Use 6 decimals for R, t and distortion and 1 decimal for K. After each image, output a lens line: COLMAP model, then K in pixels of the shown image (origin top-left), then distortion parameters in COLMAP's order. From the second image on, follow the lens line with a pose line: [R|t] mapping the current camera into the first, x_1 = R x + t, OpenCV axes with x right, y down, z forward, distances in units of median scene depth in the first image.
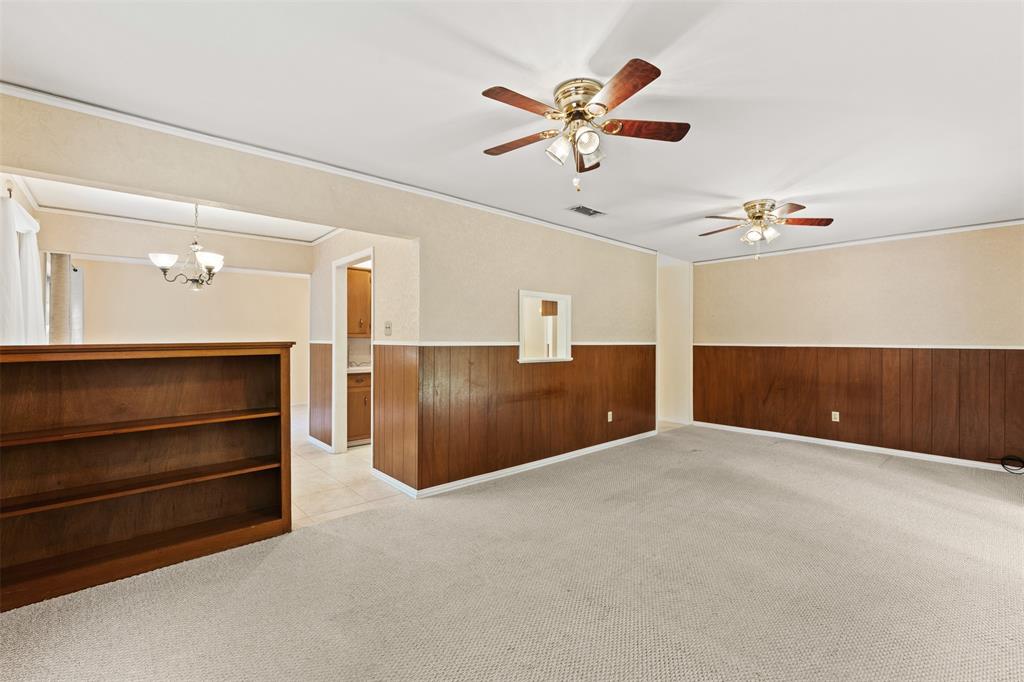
lens RADIAL K [[436.0, 0, 513.5], [0, 436.0, 342.1], [0, 0, 1]] dist [-0.000751, -0.000263]
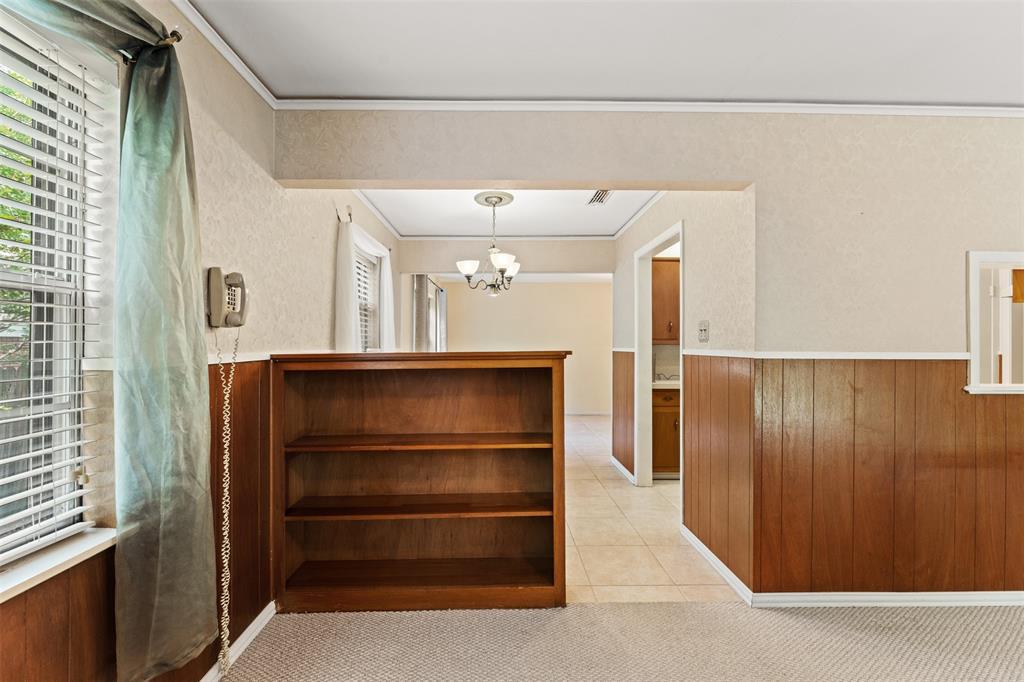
lens RADIAL K [[436.0, 0, 513.5], [0, 436.0, 342.1], [0, 0, 1]] dist [-0.000751, -0.000263]
pose [[0.764065, -0.004940, -0.645120, -0.075674], [-0.004434, 0.999907, -0.012908, -0.004612], [0.645124, 0.012723, 0.763972, 0.291235]]
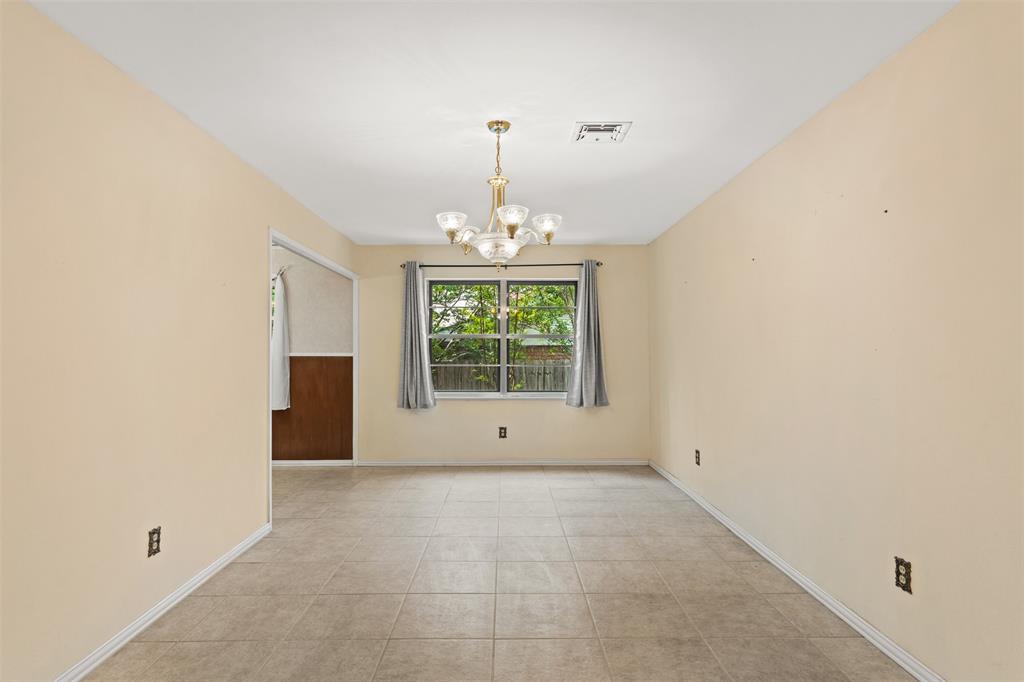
lens RADIAL K [[569.4, 0, 510.9], [0, 569.4, 345.7], [0, 0, 1]] dist [-0.001426, -0.000784]
pose [[-0.660813, -0.009924, -0.750485, -0.181093], [-0.004143, 0.999946, -0.009574, -0.011522], [0.750539, -0.003217, -0.660818, 2.576893]]
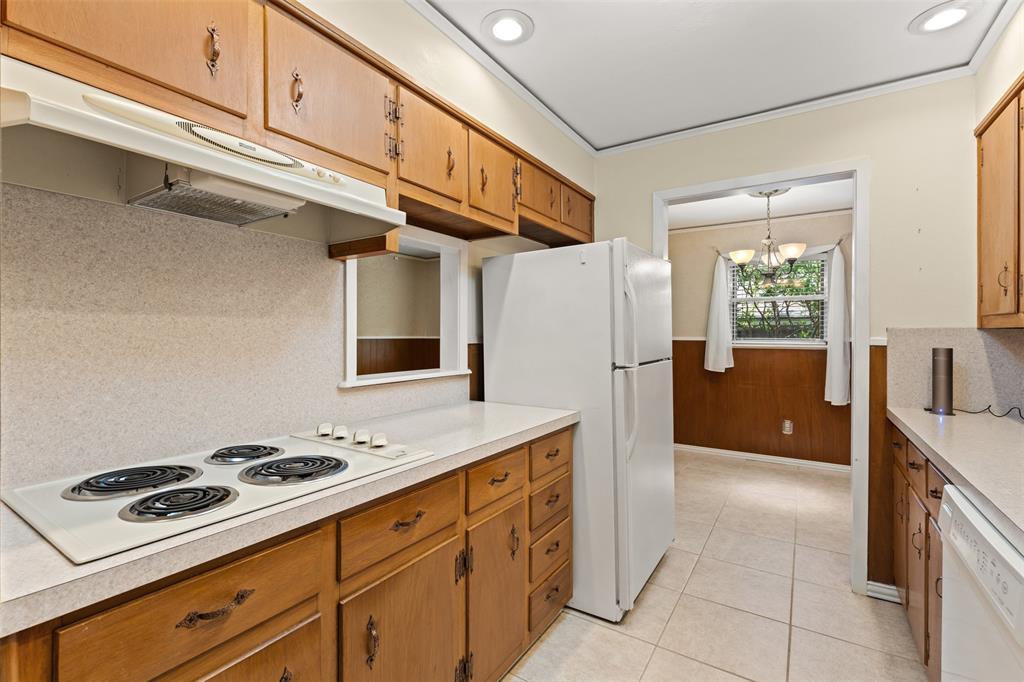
lens RADIAL K [[458.7, 0, 509.9], [0, 458.7, 335.6], [0, 0, 1]] dist [-0.000278, -0.000494]
pose [[-0.965897, -0.005268, -0.258874, 0.102662], [-0.007678, 0.999936, 0.008299, -0.011771], [0.258814, 0.010004, -0.965875, 1.824918]]
